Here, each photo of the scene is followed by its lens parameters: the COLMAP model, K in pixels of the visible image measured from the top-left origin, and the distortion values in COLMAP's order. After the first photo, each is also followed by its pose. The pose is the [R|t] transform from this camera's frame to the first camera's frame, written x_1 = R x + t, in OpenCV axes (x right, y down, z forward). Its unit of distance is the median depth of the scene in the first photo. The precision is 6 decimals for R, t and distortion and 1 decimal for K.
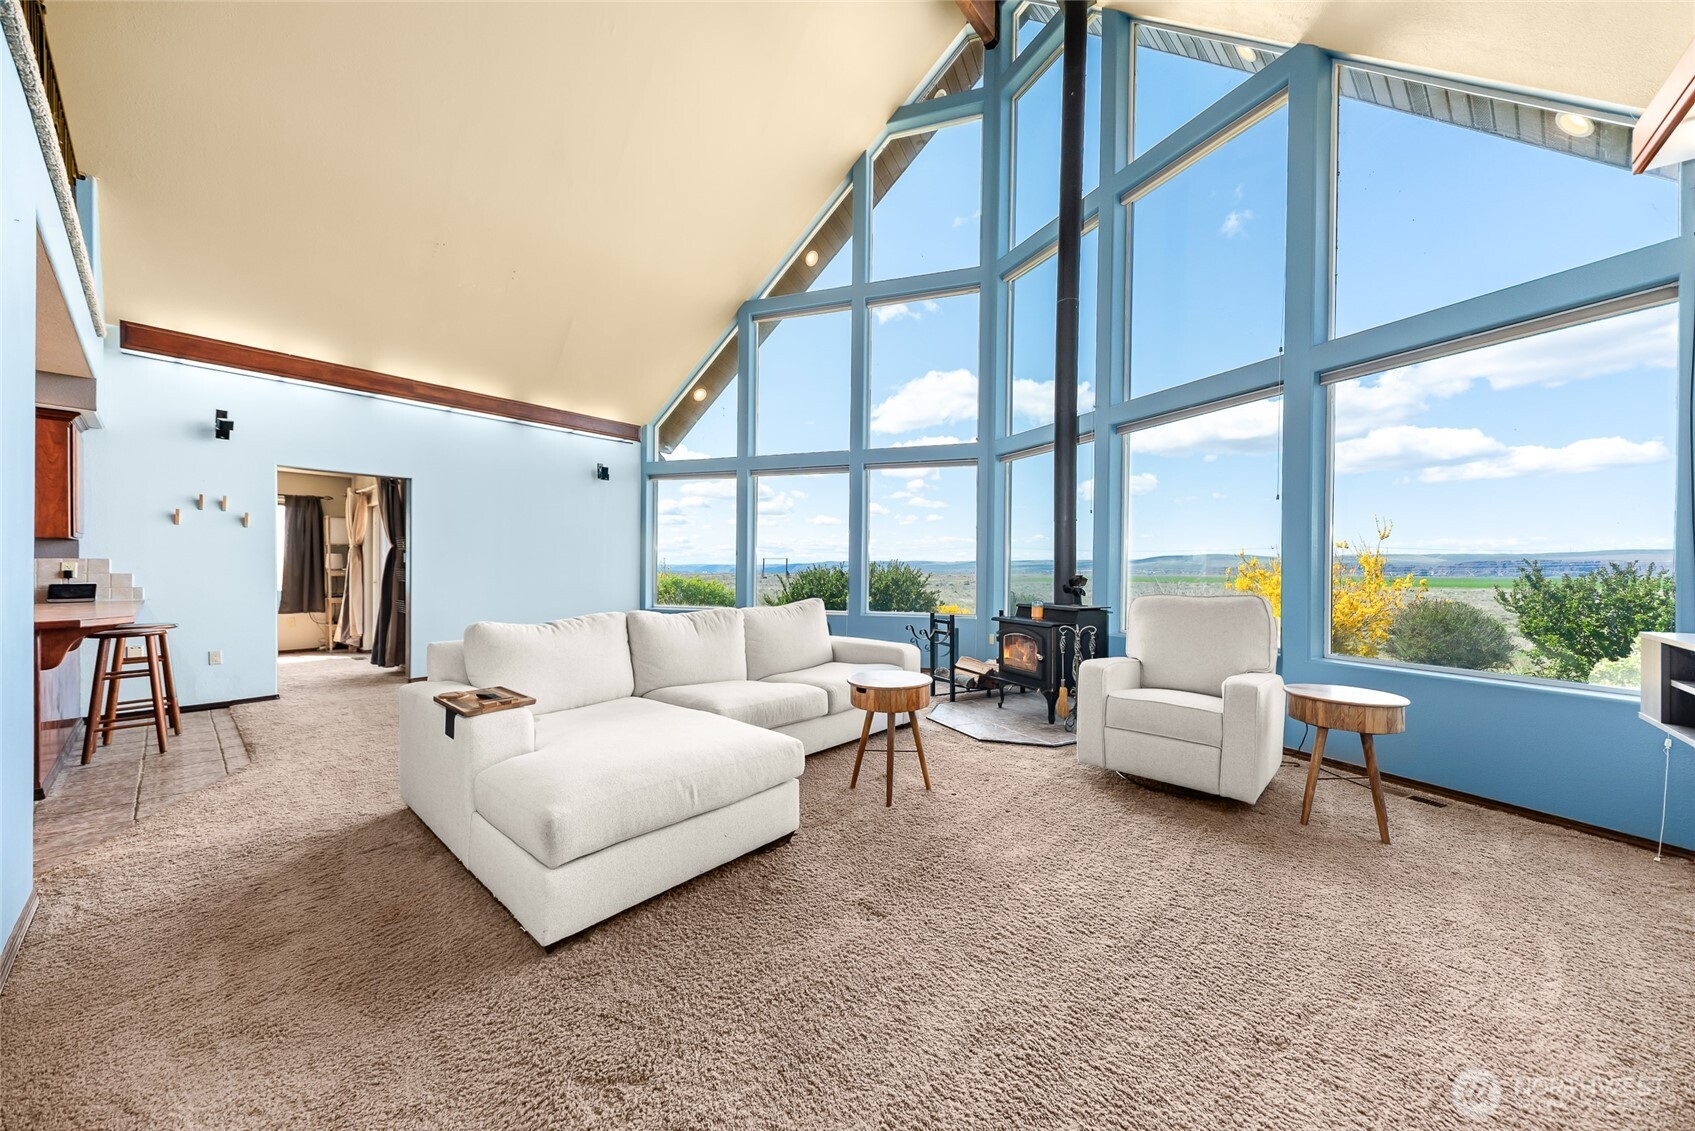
lens RADIAL K [[590.2, 0, 847.5], [0, 590.2, 565.5], [0, 0, 1]] dist [0.011788, -0.006839]
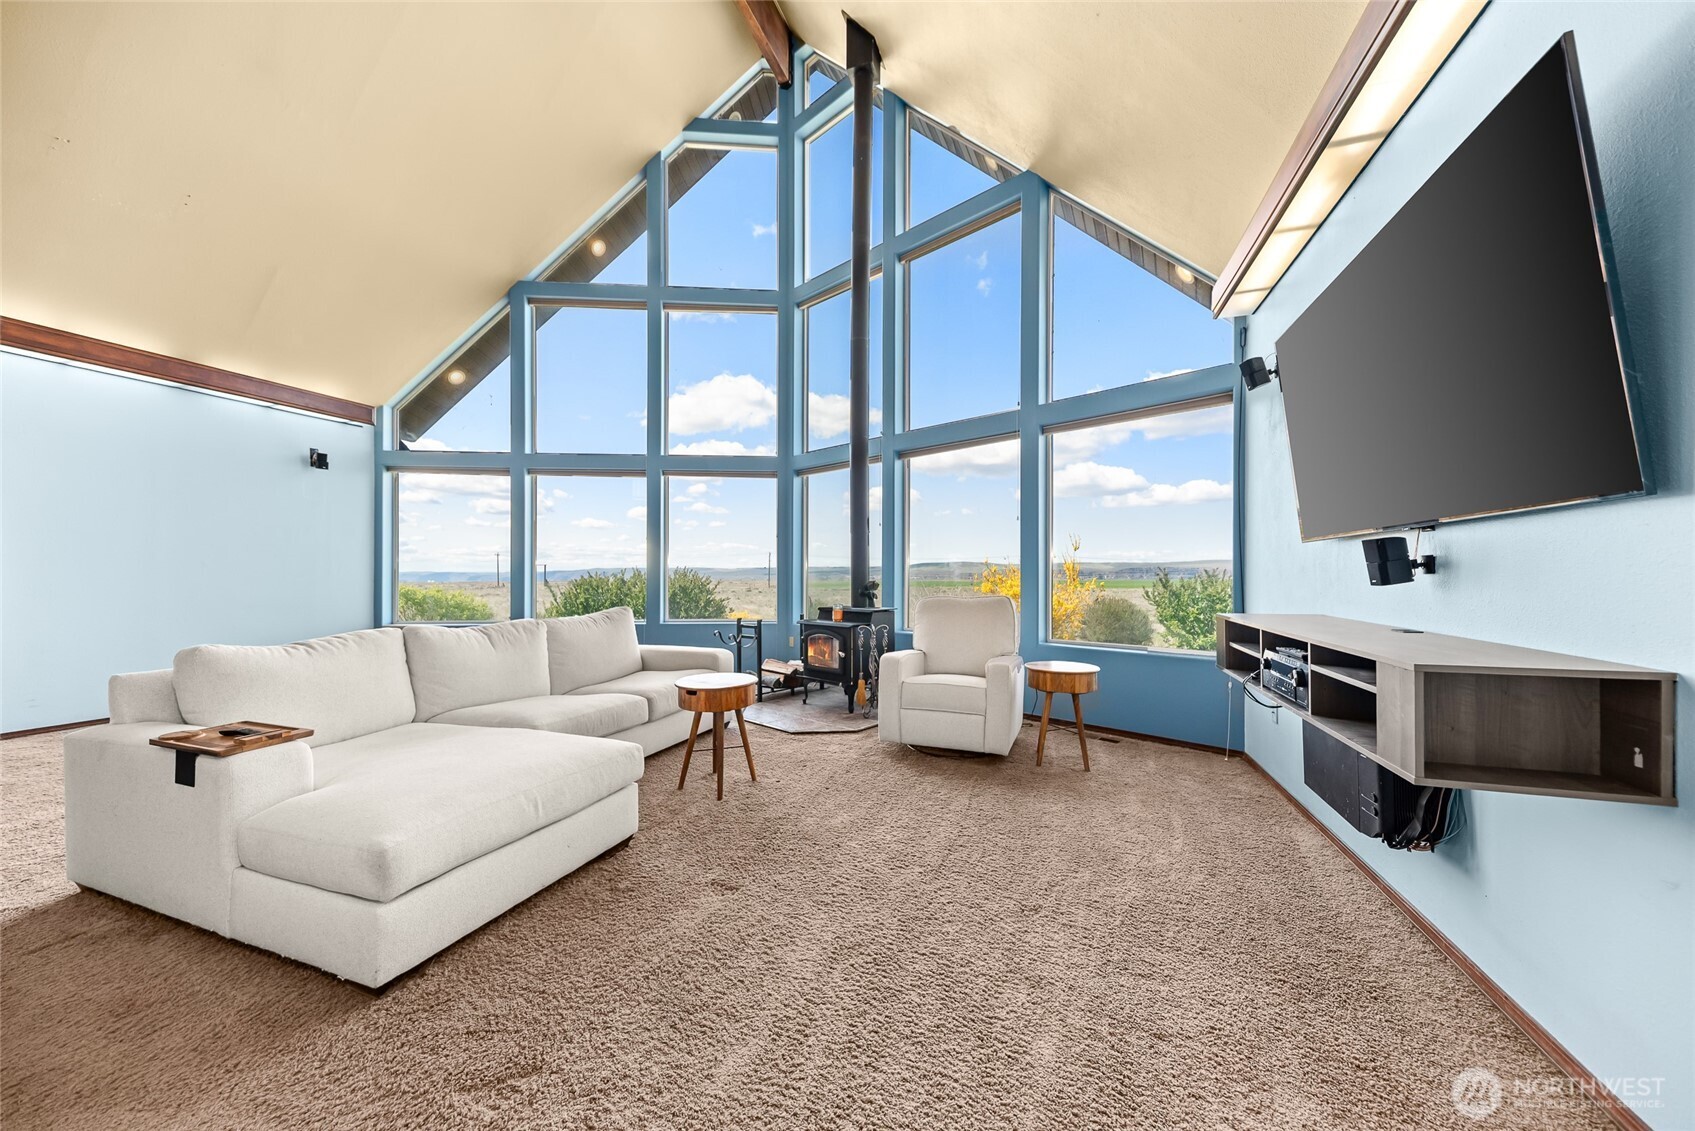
lens RADIAL K [[610.1, 0, 847.5], [0, 610.1, 565.5], [0, 0, 1]] dist [0.000080, -0.005368]
pose [[0.928291, 0.000958, 0.371854, -0.107571], [0.003248, 0.999938, -0.010686, -0.000866], [-0.371841, 0.011128, 0.928230, -0.090675]]
